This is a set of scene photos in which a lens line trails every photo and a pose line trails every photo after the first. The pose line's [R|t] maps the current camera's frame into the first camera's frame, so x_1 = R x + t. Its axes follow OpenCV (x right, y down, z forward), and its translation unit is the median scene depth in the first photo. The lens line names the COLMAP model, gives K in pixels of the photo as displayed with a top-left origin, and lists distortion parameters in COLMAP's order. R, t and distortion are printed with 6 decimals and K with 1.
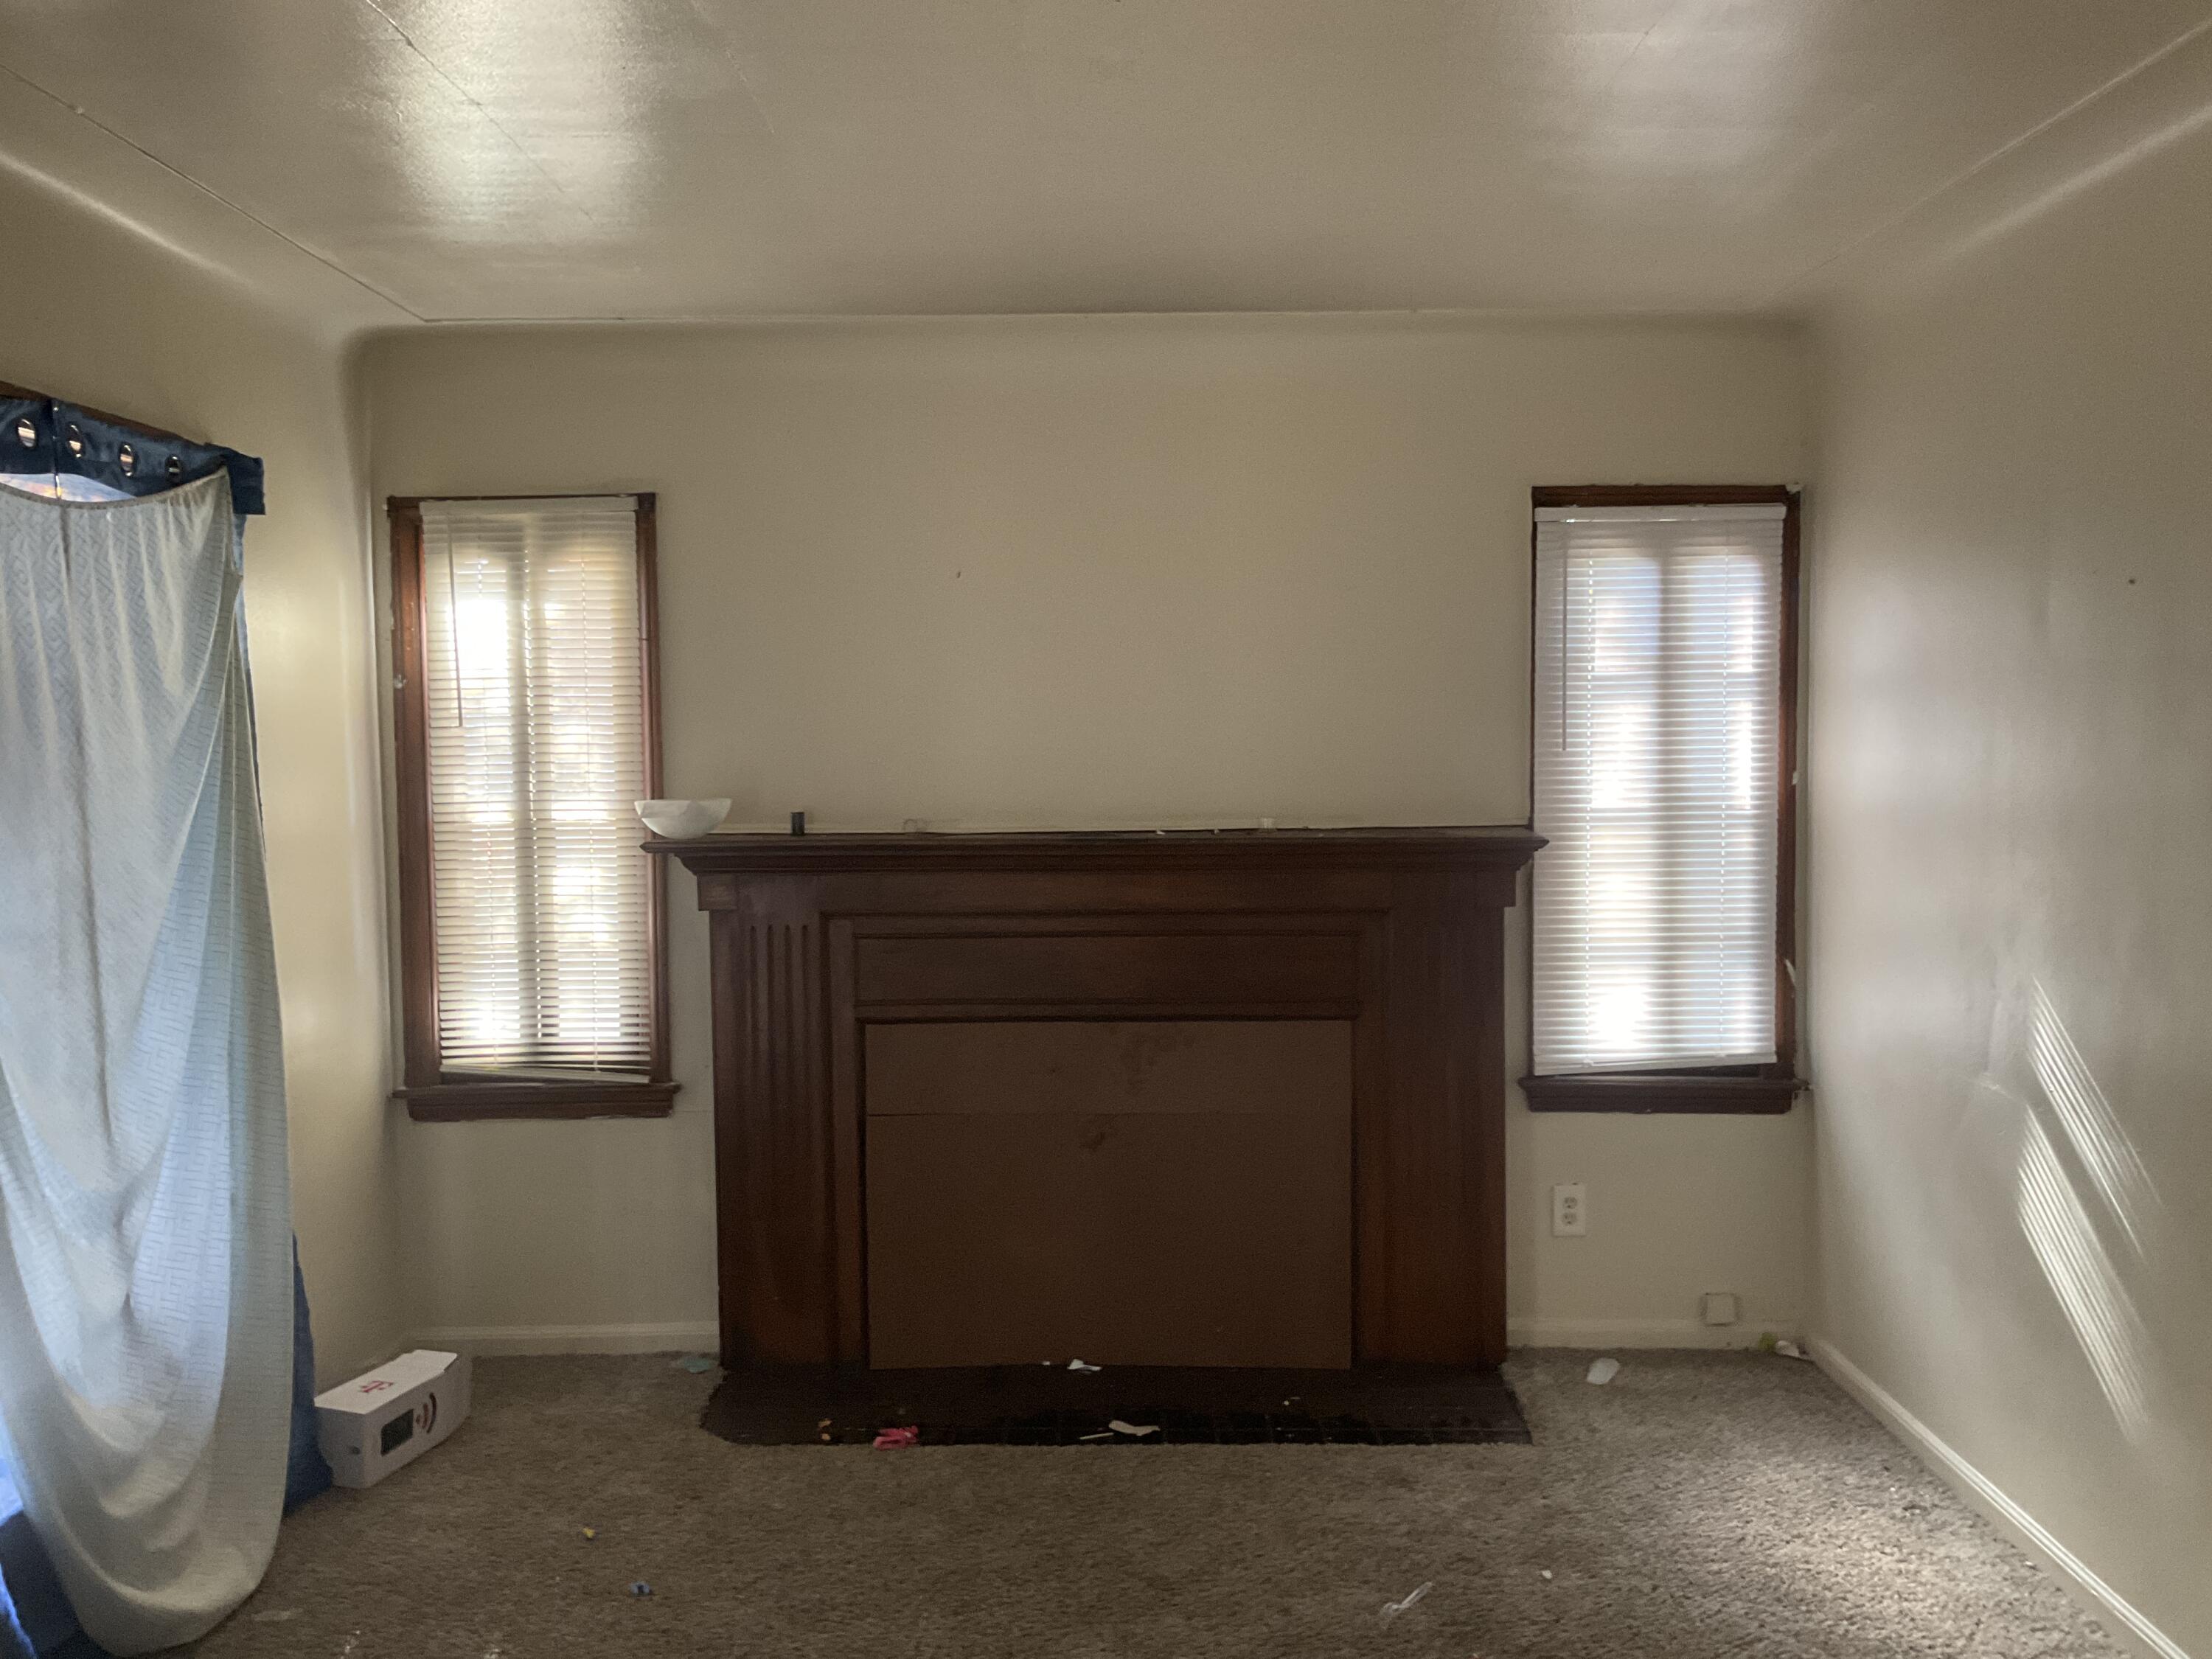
lens RADIAL K [[1839.4, 0, 1106.0], [0, 1839.4, 829.5], [0, 0, 1]] dist [0.087572, -0.161234]
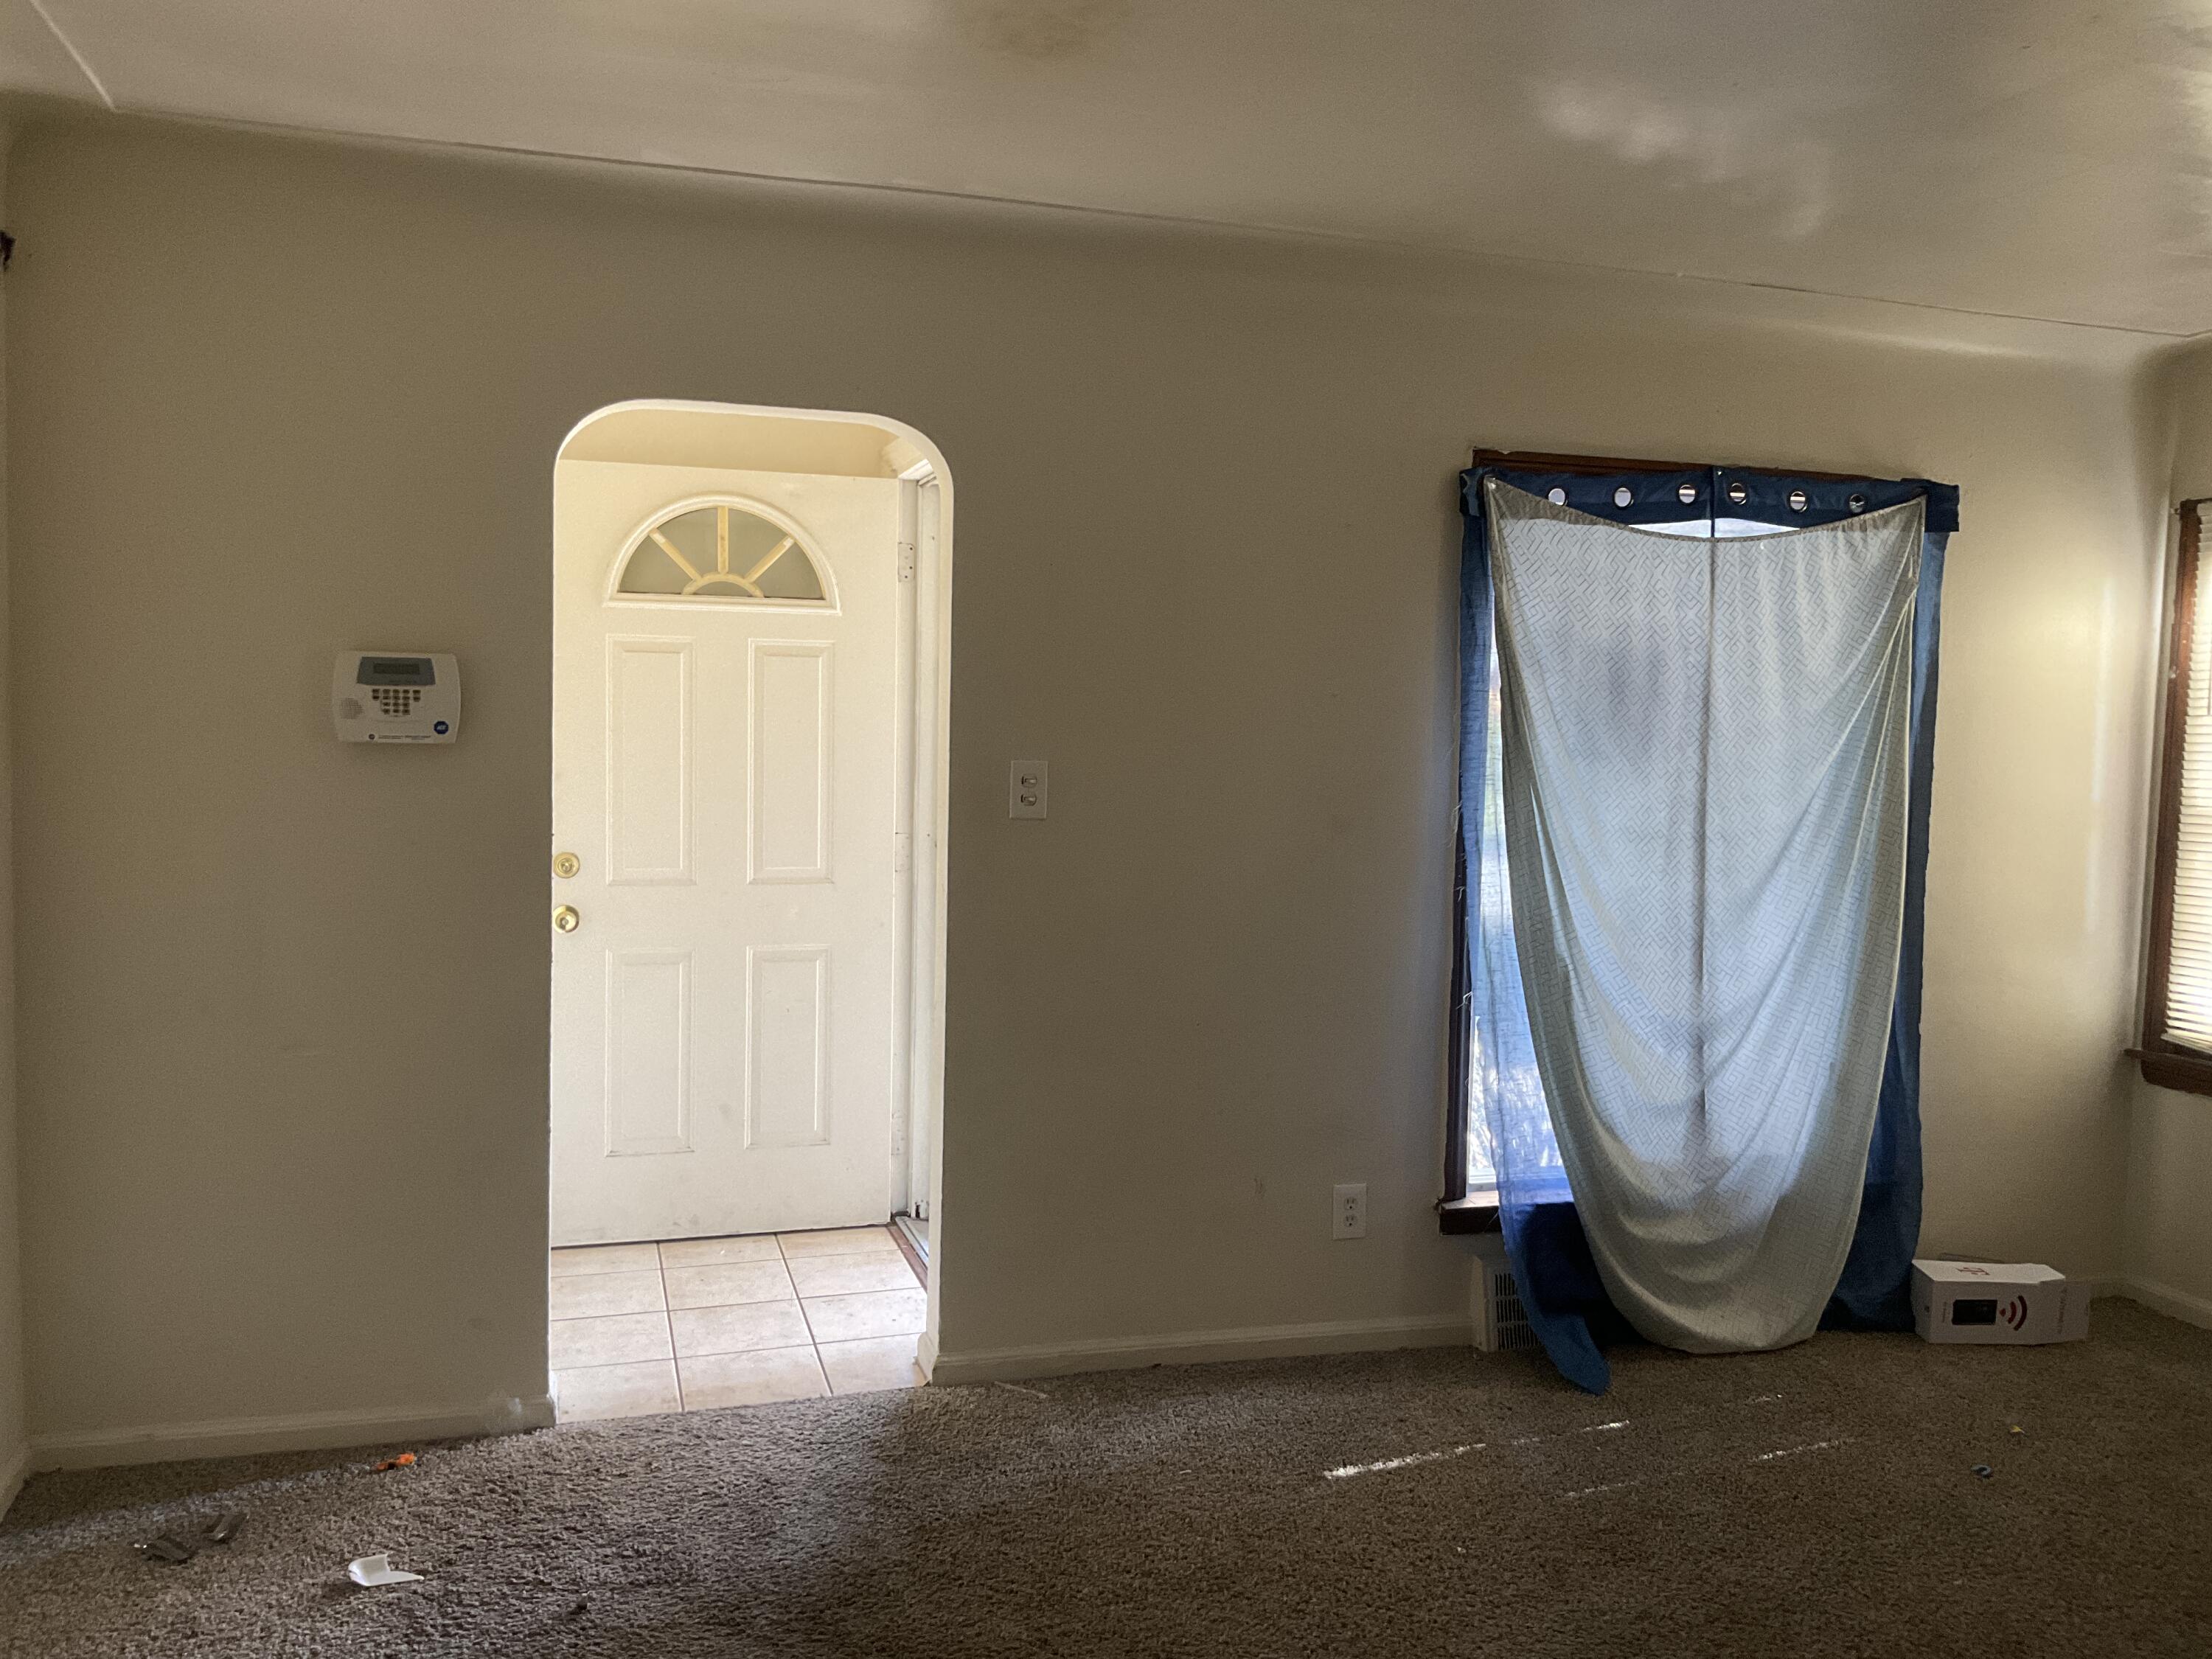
lens RADIAL K [[1839.4, 0, 1106.0], [0, 1839.4, 829.5], [0, 0, 1]] dist [0.087572, -0.161234]
pose [[0.288042, 0.081608, -0.954134, 0.603074], [-0.092426, 0.994080, 0.057123, 0.007803], [0.953147, 0.071733, 0.293879, 0.128869]]
